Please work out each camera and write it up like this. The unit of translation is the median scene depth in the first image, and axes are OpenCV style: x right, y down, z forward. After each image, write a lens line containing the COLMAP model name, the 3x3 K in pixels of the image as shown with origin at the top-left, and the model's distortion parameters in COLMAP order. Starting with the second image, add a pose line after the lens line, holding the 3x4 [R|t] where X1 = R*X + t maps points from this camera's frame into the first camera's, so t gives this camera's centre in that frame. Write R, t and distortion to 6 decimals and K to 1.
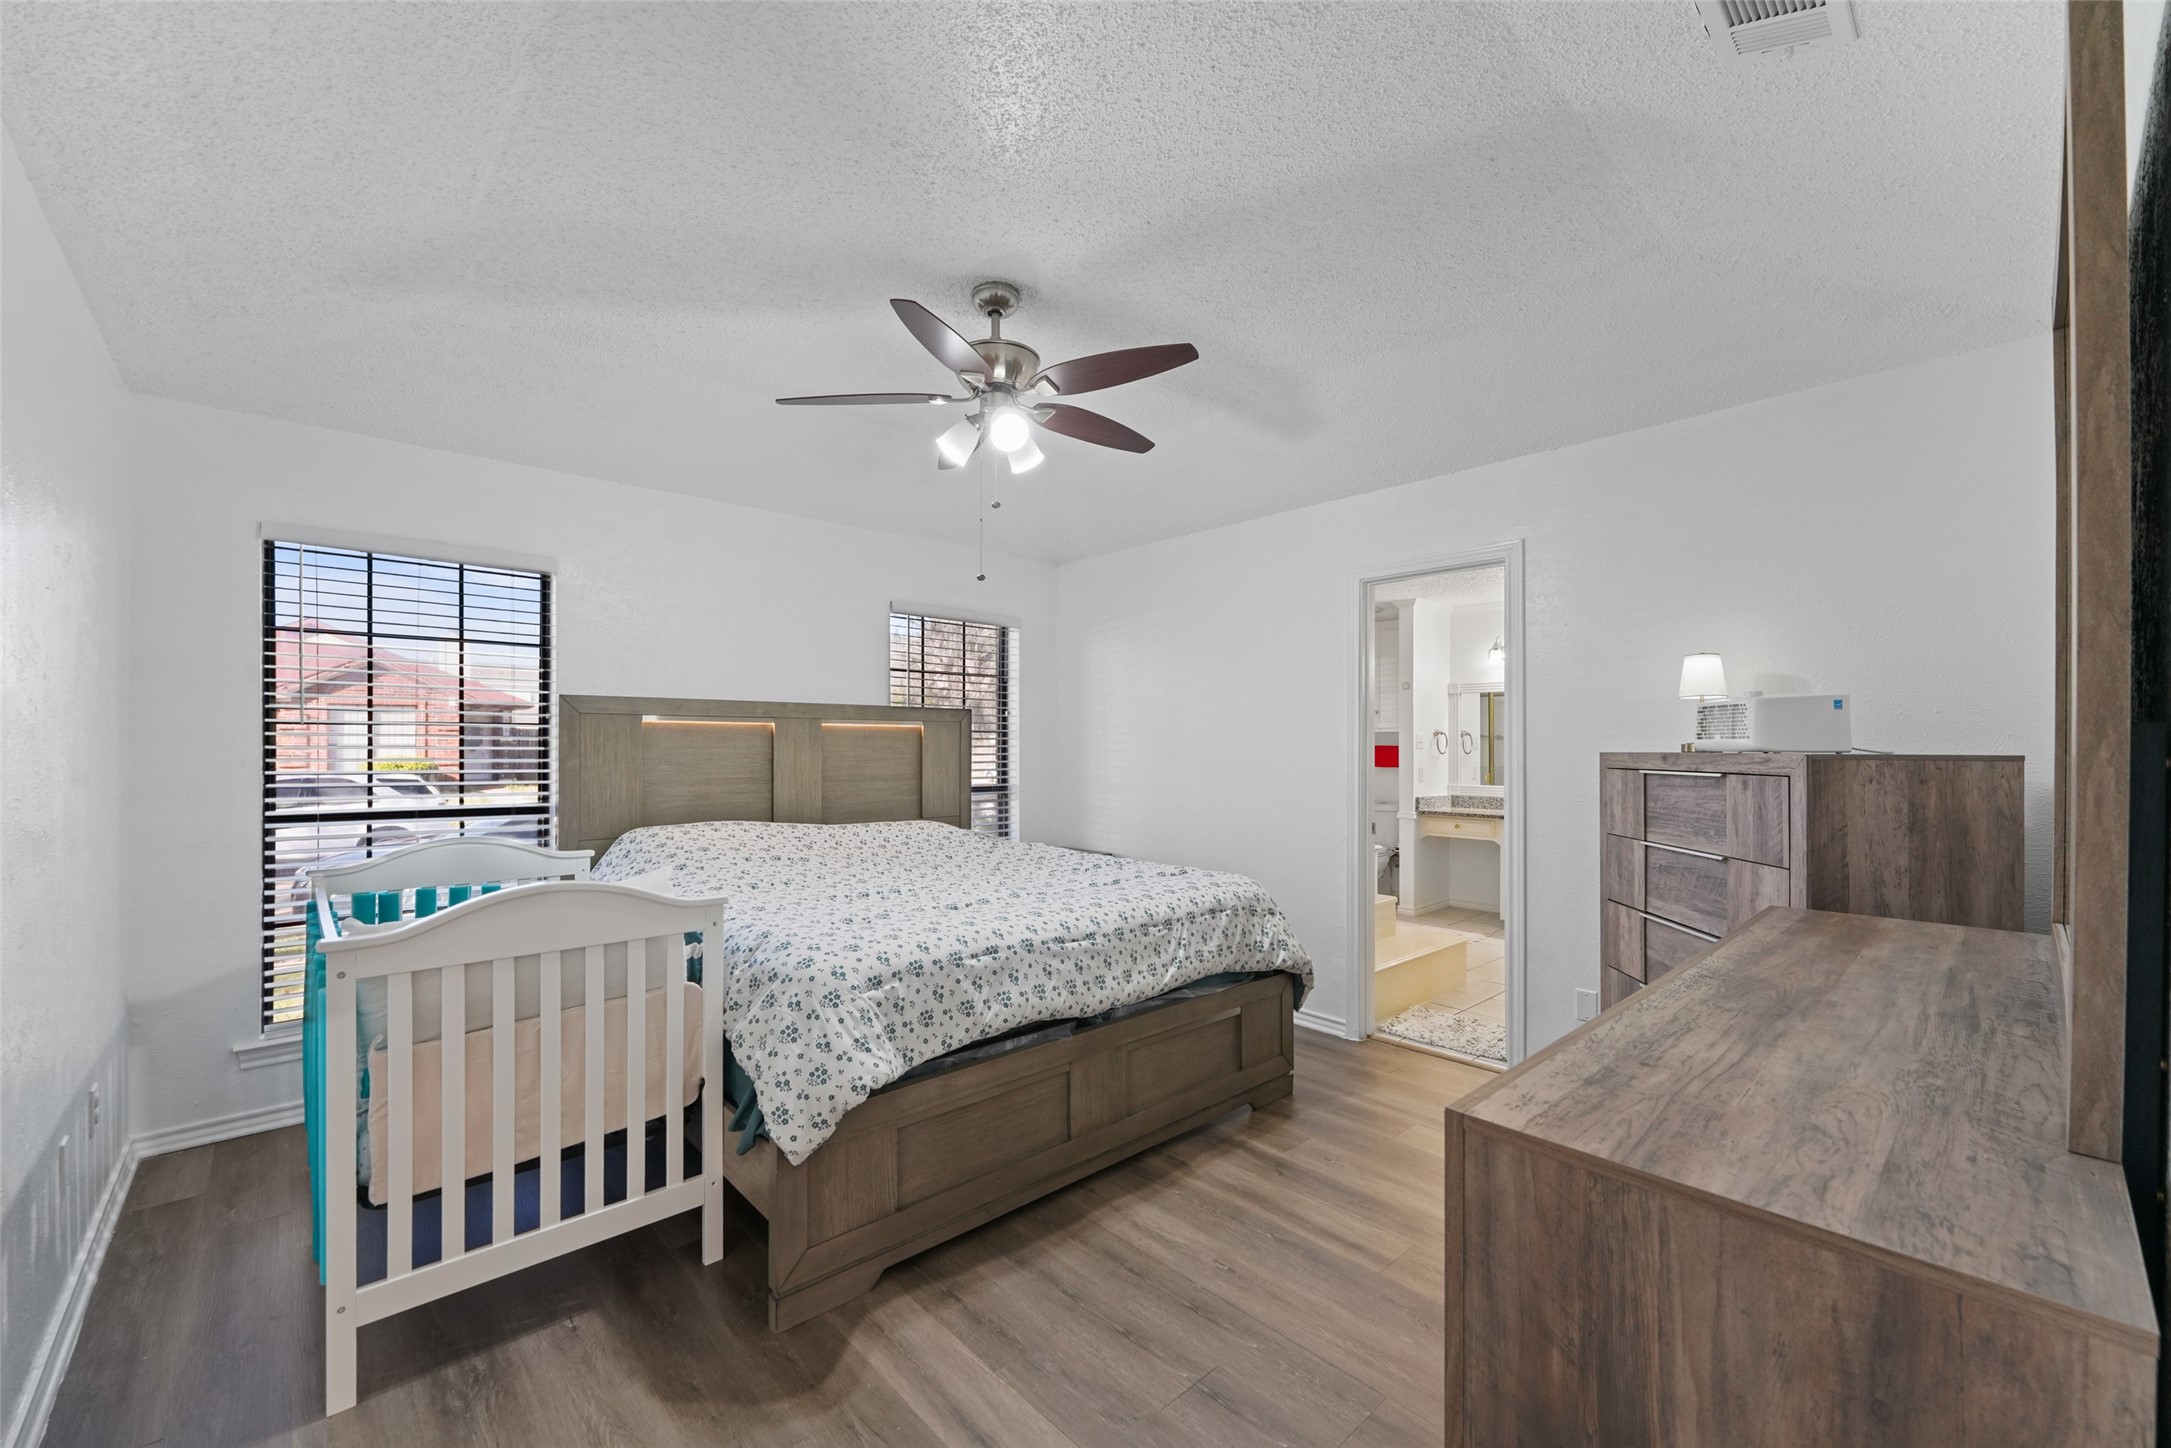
lens RADIAL K [[859.5, 0, 1089.5], [0, 859.5, 738.9], [0, 0, 1]] dist [0.000658, 0.000075]
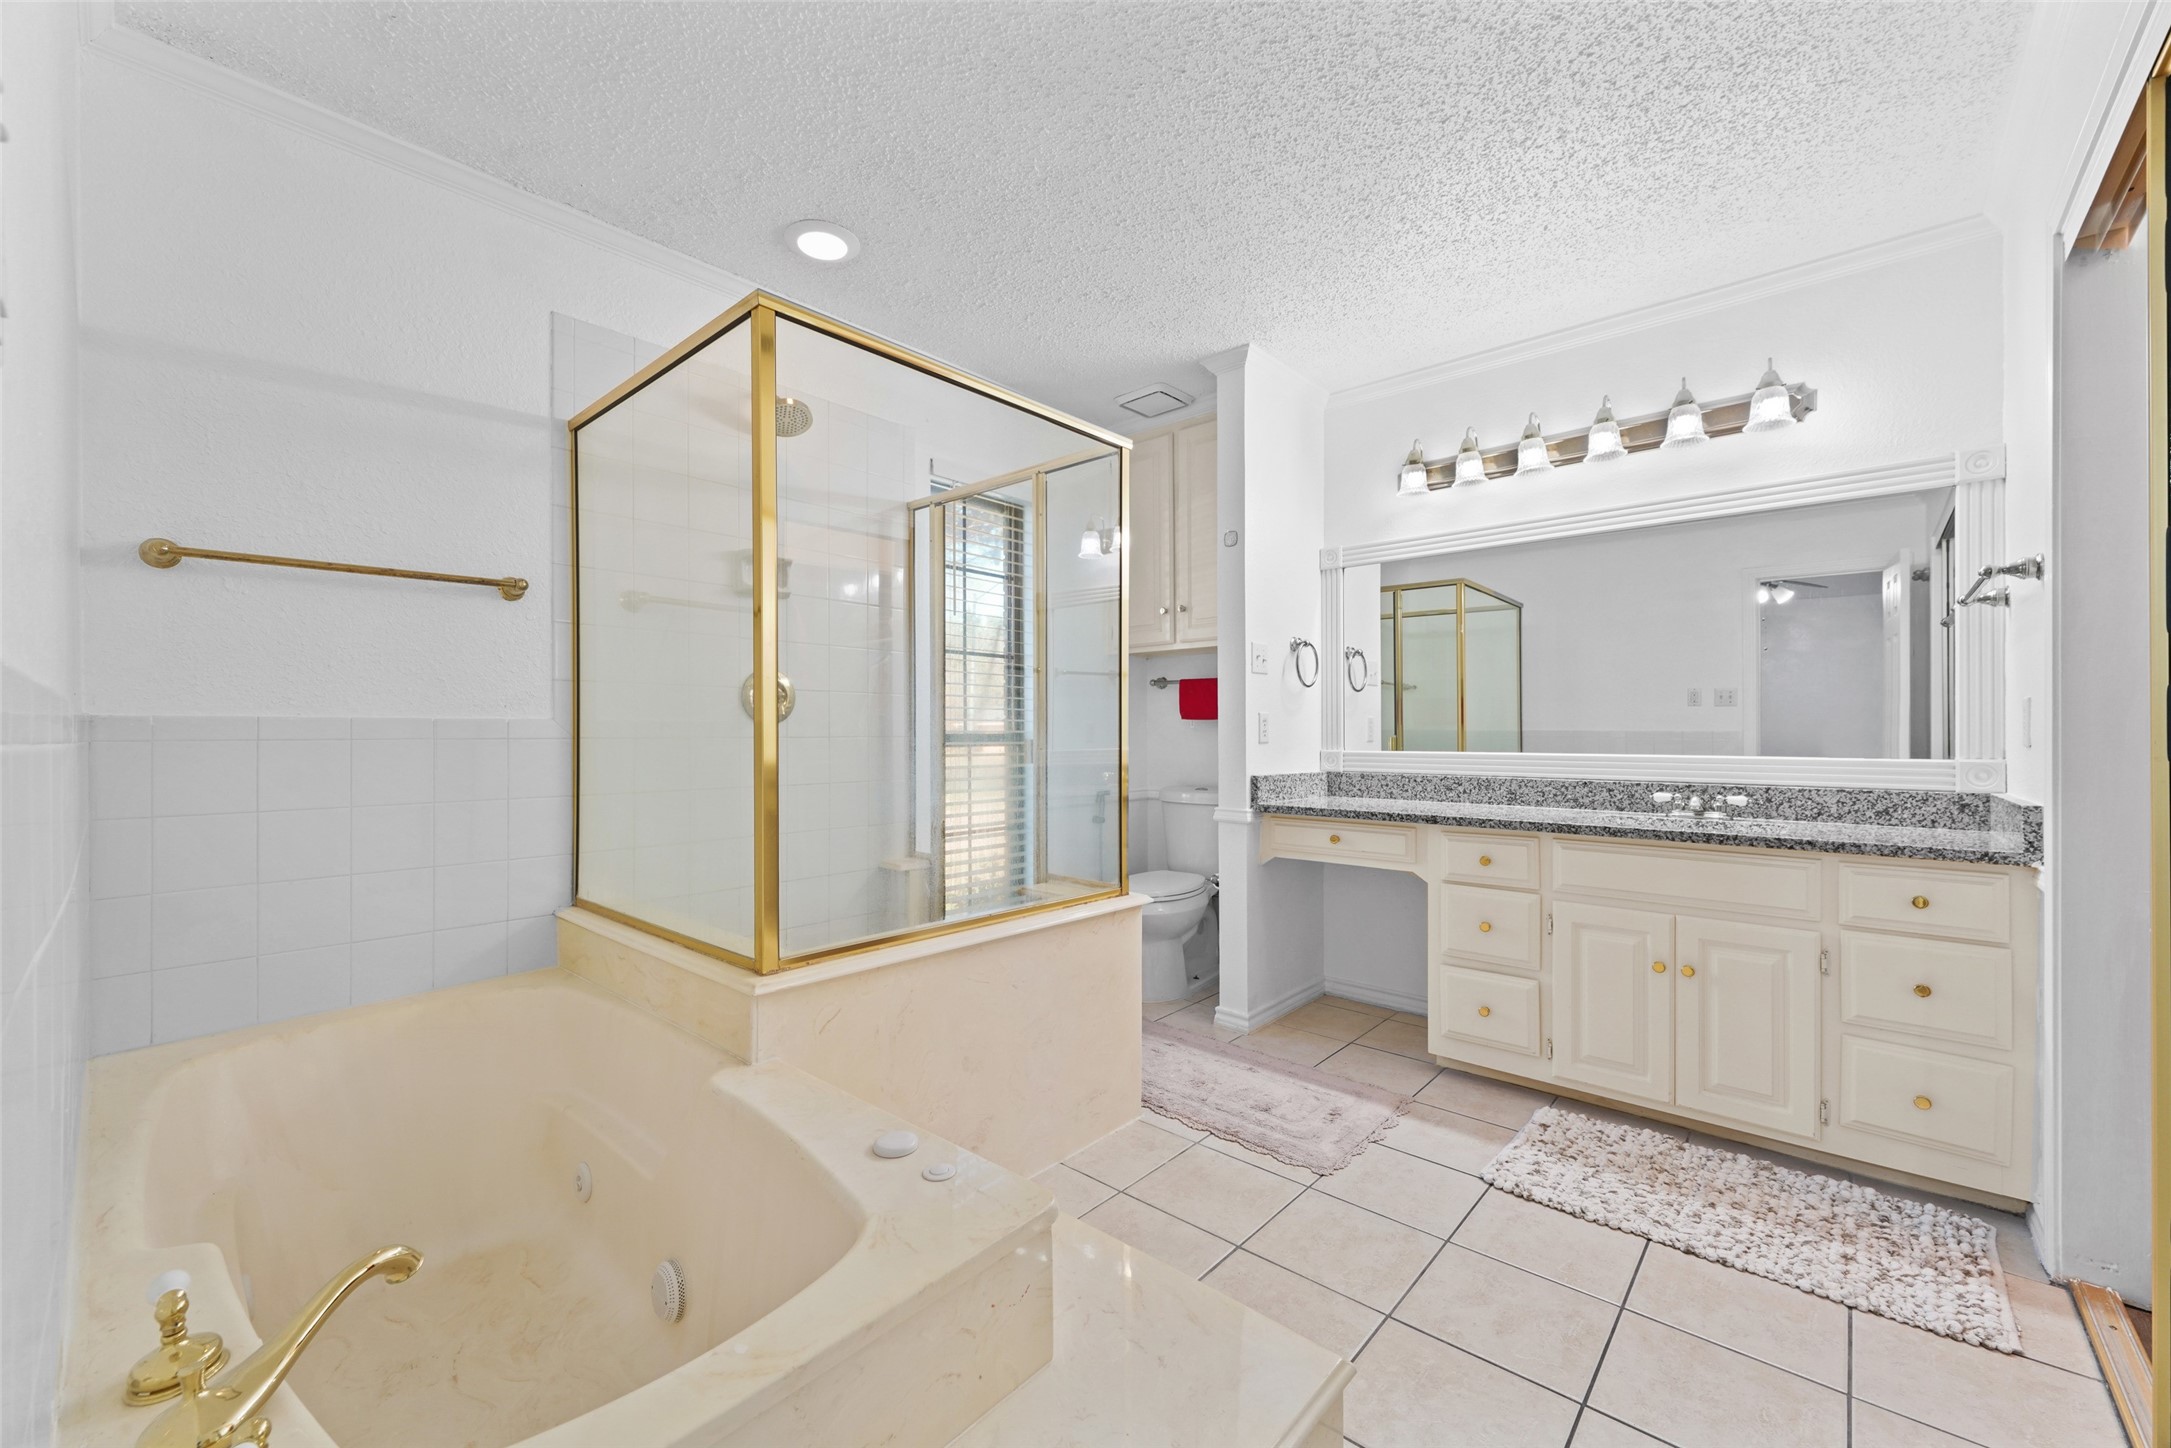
lens RADIAL K [[859.5, 0, 1089.5], [0, 859.5, 738.9], [0, 0, 1]] dist [0.000658, 0.000075]
pose [[0.994030, -0.006141, 0.108937, 0.236169], [0.005568, 0.999969, 0.005567, 0.043468], [-0.108968, -0.004927, 0.994033, 0.533669]]
